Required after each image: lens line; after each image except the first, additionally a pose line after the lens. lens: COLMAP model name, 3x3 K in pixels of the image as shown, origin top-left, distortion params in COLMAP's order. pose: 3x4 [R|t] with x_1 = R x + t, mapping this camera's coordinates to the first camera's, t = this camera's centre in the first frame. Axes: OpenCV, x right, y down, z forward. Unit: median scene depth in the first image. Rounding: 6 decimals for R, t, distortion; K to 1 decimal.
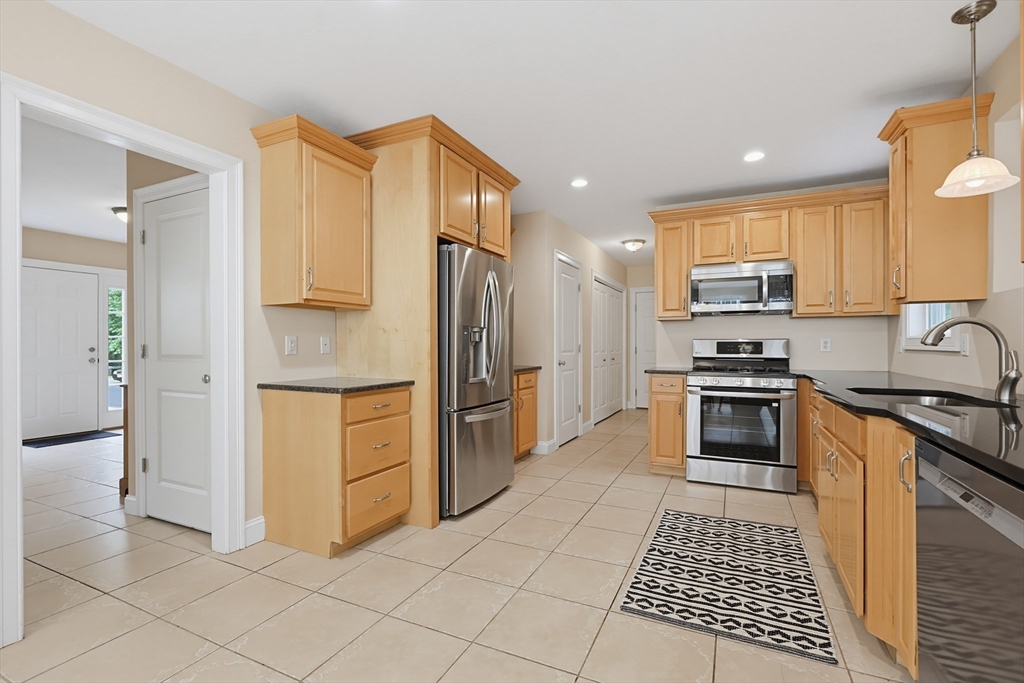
lens RADIAL K [[441.5, 0, 514.3], [0, 441.5, 345.3], [0, 0, 1]] dist [-0.000622, -0.000131]
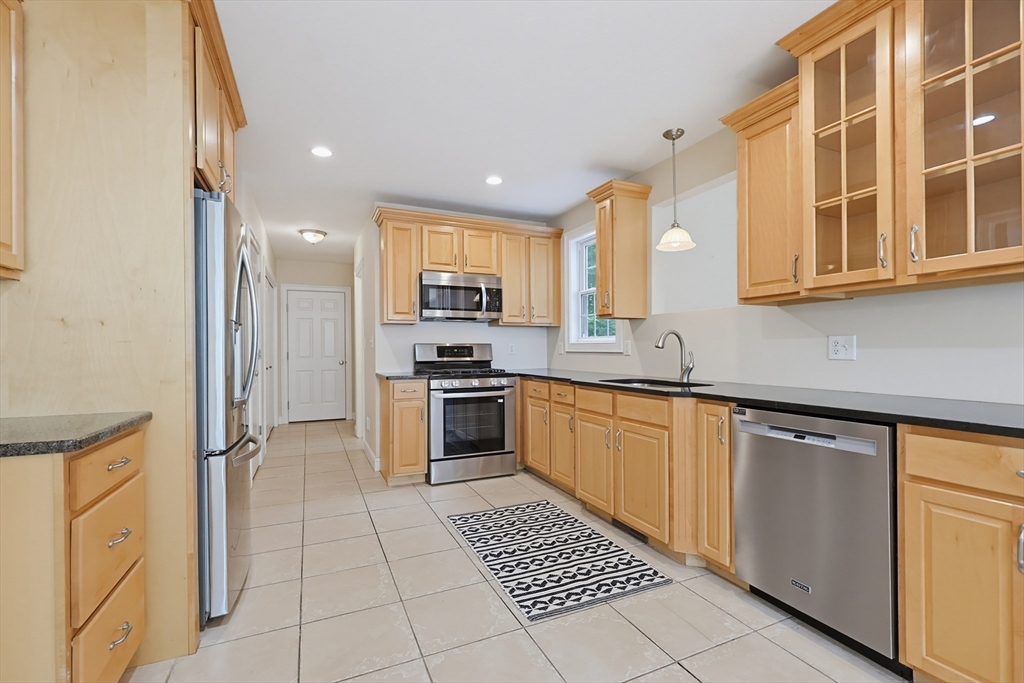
lens RADIAL K [[439.7, 0, 575.1], [0, 439.7, 348.9], [0, 0, 1]] dist [0.000257, -0.000081]
pose [[0.654100, -0.003738, 0.756399, -0.262534], [0.006113, 0.999981, -0.000344, 0.001521], [-0.756383, 0.004849, 0.654111, 0.181513]]
